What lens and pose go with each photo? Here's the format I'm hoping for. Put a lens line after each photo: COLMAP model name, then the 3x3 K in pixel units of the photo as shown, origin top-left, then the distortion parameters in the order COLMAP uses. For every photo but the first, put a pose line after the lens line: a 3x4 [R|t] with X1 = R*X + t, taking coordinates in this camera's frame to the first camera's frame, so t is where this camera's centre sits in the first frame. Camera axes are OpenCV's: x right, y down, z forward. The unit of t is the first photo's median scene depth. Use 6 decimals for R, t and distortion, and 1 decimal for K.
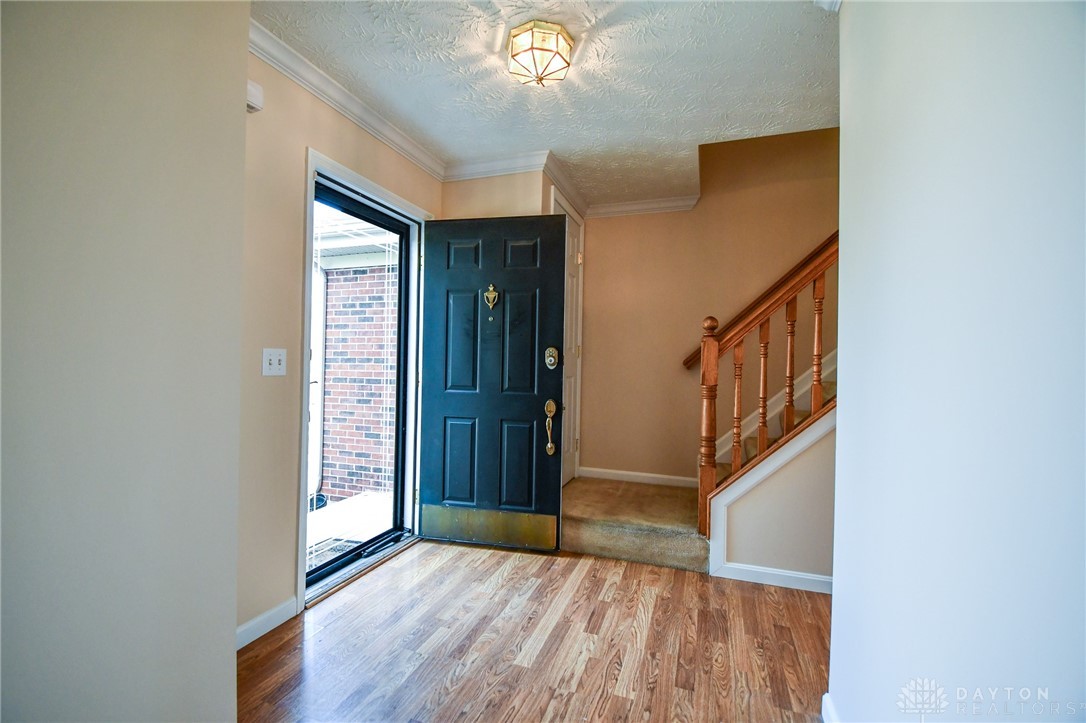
lens RADIAL K [[469.0, 0, 544.0], [0, 469.0, 363.2], [0, 0, 1]] dist [-0.003930, -0.001903]
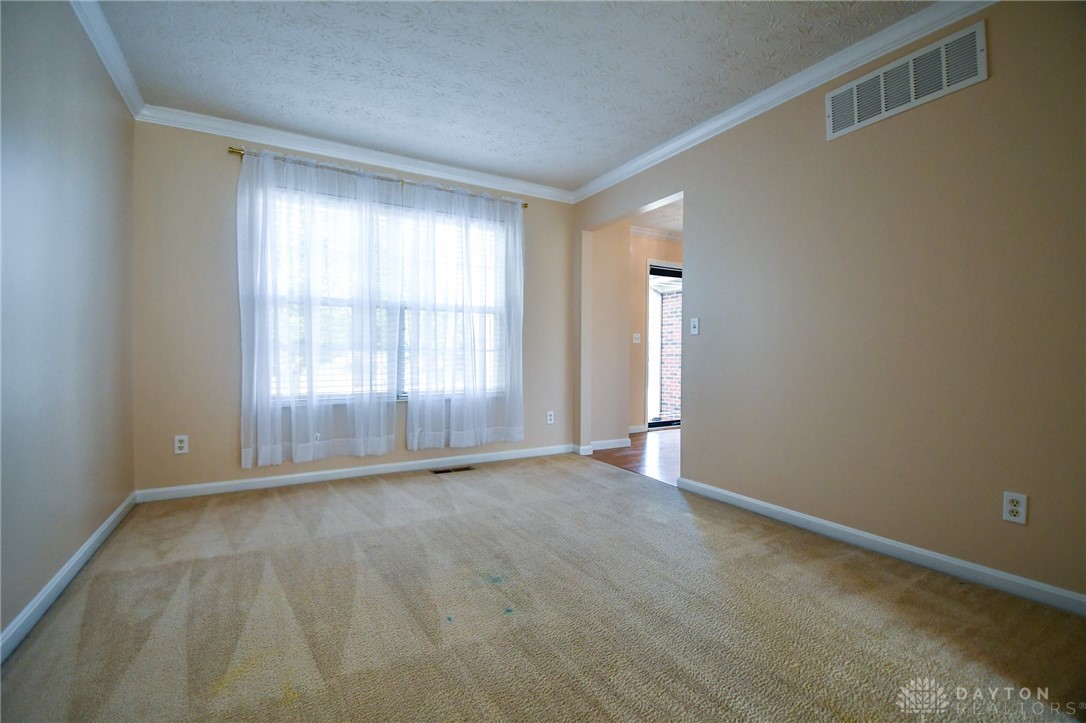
lens RADIAL K [[469.0, 0, 544.0], [0, 469.0, 357.6], [0, 0, 1]] dist [-0.003930, -0.001903]
pose [[0.755209, -0.011784, -0.655378, 0.360047], [0.008930, 0.999931, -0.007690, 0.054451], [0.655423, -0.000045, 0.755262, -0.633446]]
